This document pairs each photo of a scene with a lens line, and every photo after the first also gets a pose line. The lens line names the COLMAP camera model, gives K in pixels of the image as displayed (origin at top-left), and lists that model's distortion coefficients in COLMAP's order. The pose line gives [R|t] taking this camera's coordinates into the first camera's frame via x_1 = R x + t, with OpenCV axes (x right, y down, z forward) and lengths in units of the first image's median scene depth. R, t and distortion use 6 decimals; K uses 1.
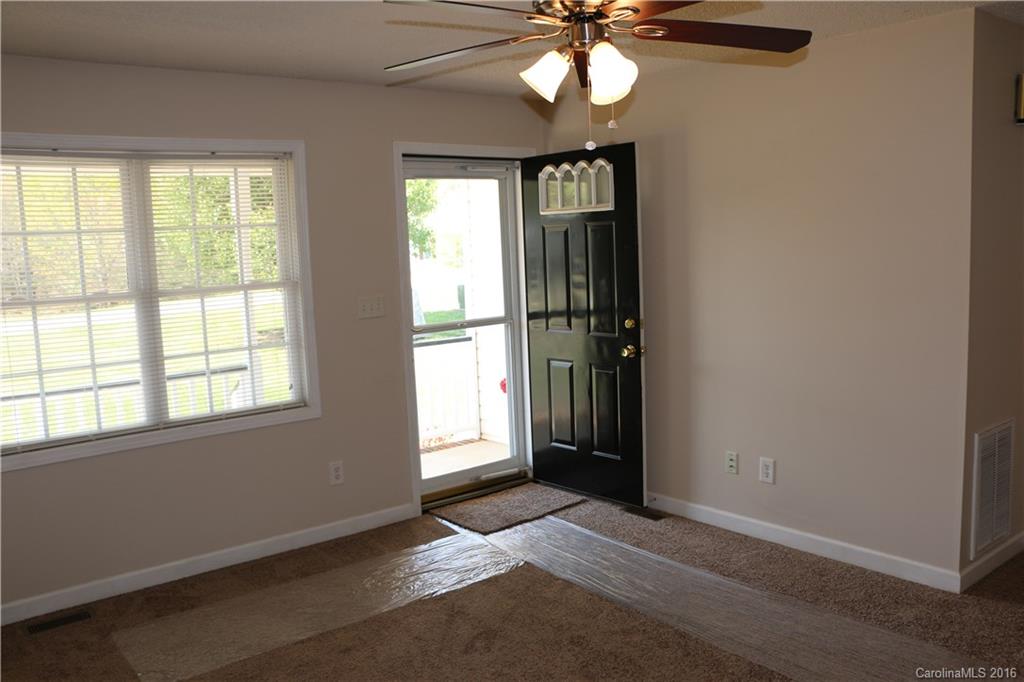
lens RADIAL K [[842.1, 0, 514.6], [0, 842.1, 342.7], [0, 0, 1]] dist [-0.118768, 0.035403]
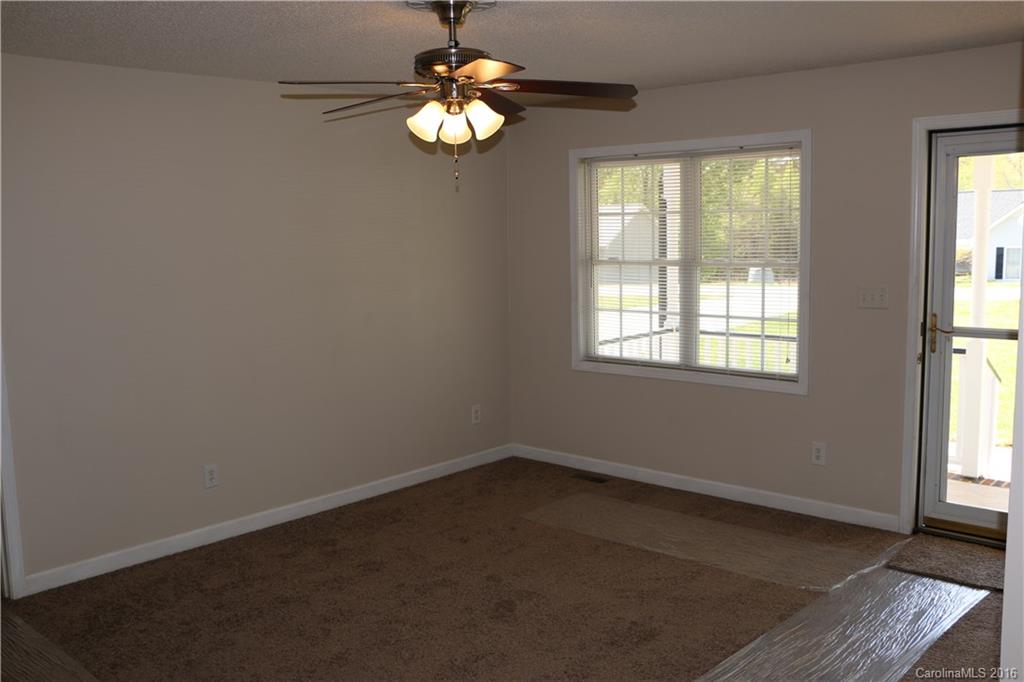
lens RADIAL K [[933.9, 0, 514.6], [0, 933.9, 340.0], [0, 0, 1]] dist [-0.075209, 0.000000]
pose [[0.149770, 0.159454, -0.975778, 0.864732], [-0.097475, 0.984483, 0.145915, -0.116862], [0.983904, 0.073261, 0.162989, 0.466361]]
